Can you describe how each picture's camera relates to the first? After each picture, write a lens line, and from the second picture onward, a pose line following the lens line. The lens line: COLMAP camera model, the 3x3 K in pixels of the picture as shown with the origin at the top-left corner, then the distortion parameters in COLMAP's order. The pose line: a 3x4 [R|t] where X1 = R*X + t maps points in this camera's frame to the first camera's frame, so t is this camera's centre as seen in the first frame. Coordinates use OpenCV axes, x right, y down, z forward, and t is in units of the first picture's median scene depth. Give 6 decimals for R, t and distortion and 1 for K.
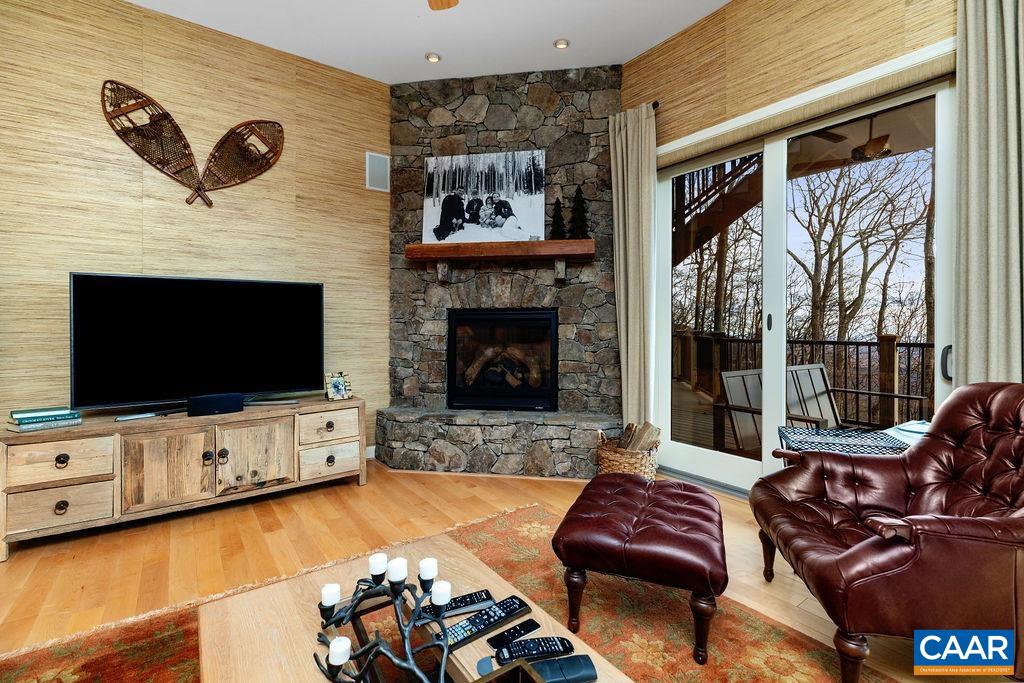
lens RADIAL K [[463.6, 0, 511.1], [0, 463.6, 323.1], [0, 0, 1]] dist [0.008838, -0.001172]
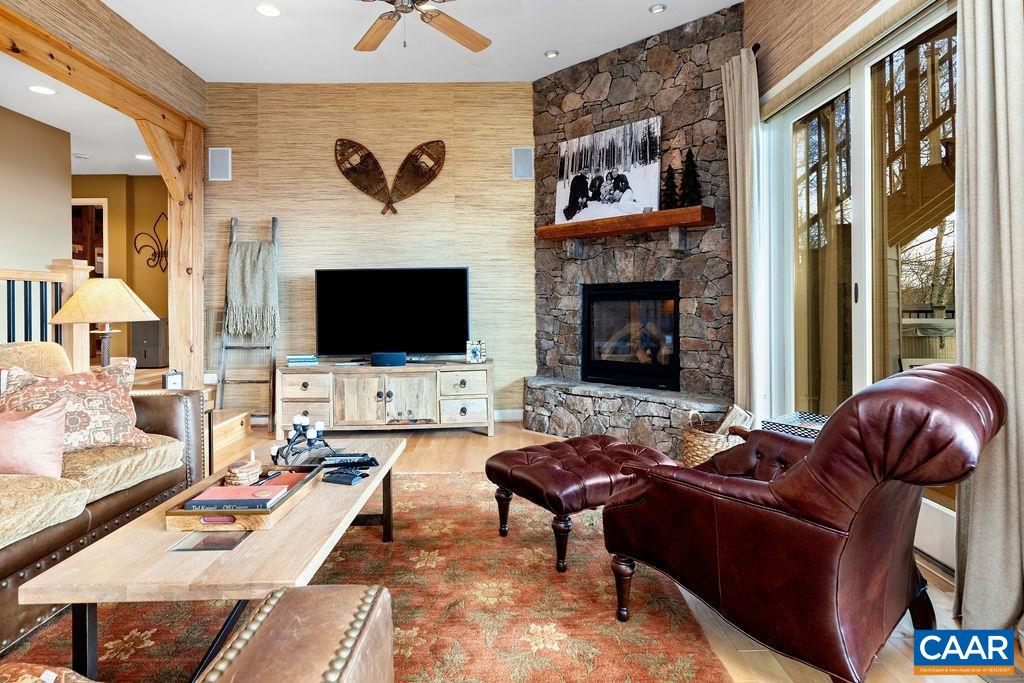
lens RADIAL K [[558.8, 0, 509.4], [0, 558.8, 296.0], [0, 0, 1]] dist [0.002707, 0.003214]
pose [[0.819540, -0.014944, -0.572827, 0.472211], [0.012952, 0.999888, -0.007555, 0.002491], [0.572876, -0.001227, 0.819641, -0.121093]]
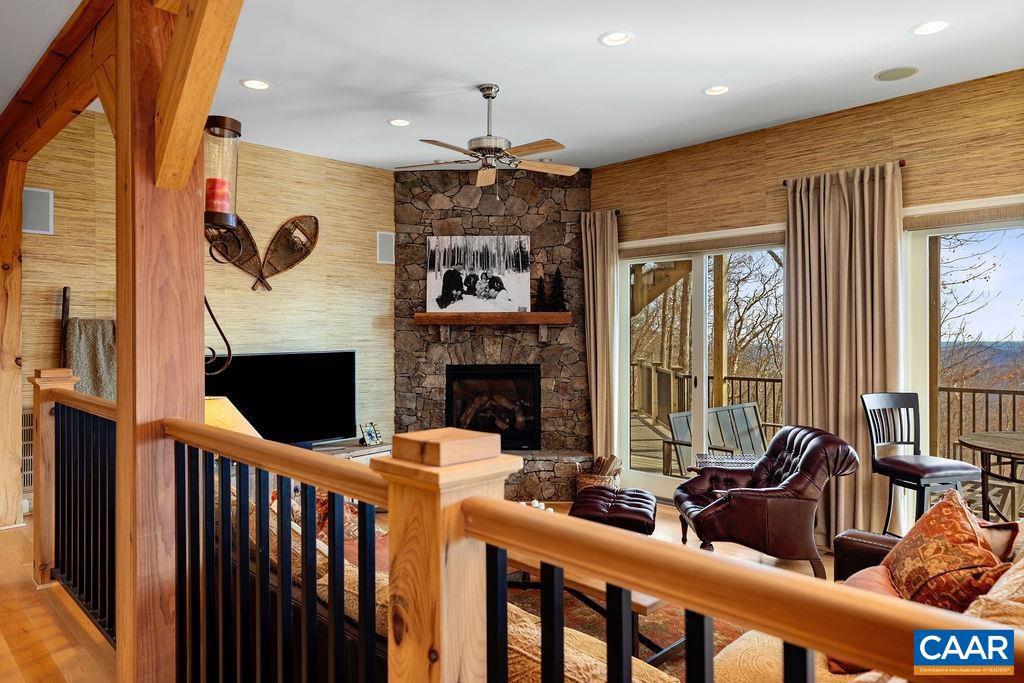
lens RADIAL K [[657.4, 0, 507.8], [0, 657.4, 332.7], [0, 0, 1]] dist [0.008863, 0.000932]
pose [[0.989590, -0.004199, 0.143856, -0.234260], [0.003549, 0.999982, 0.004779, -0.126658], [-0.143874, -0.004218, 0.989587, -0.703274]]
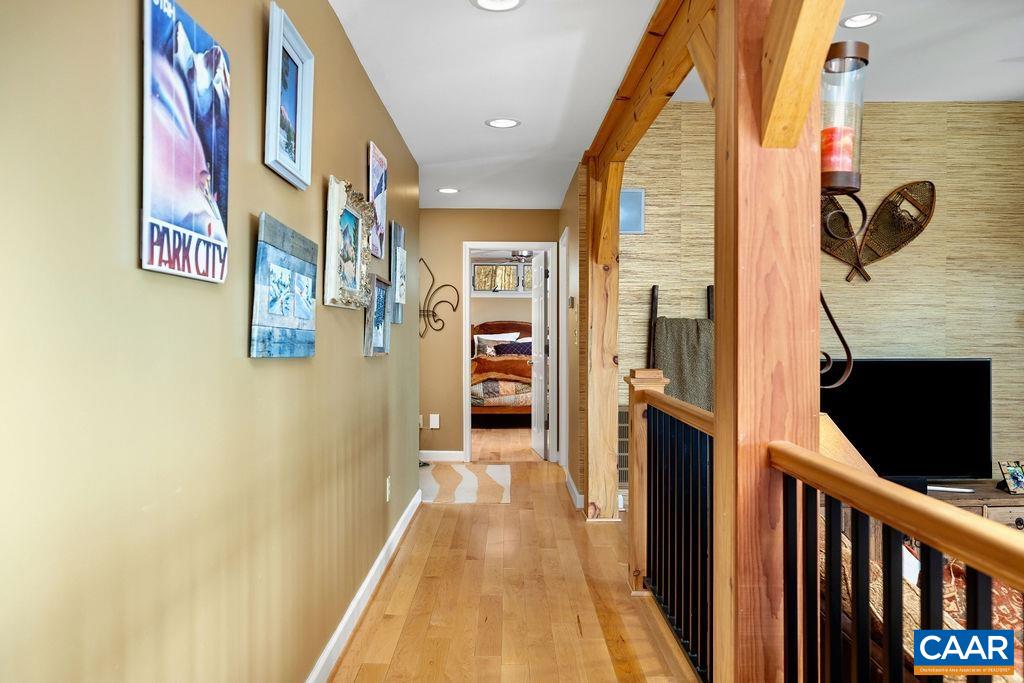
lens RADIAL K [[761.4, 0, 515.6], [0, 761.4, 327.0], [0, 0, 1]] dist [0.010009, 0.006661]
pose [[0.812828, -0.002465, -0.582499, -0.266103], [-0.000227, 0.999990, -0.004548, -0.126396], [0.582504, 0.003829, 0.812819, -0.650242]]
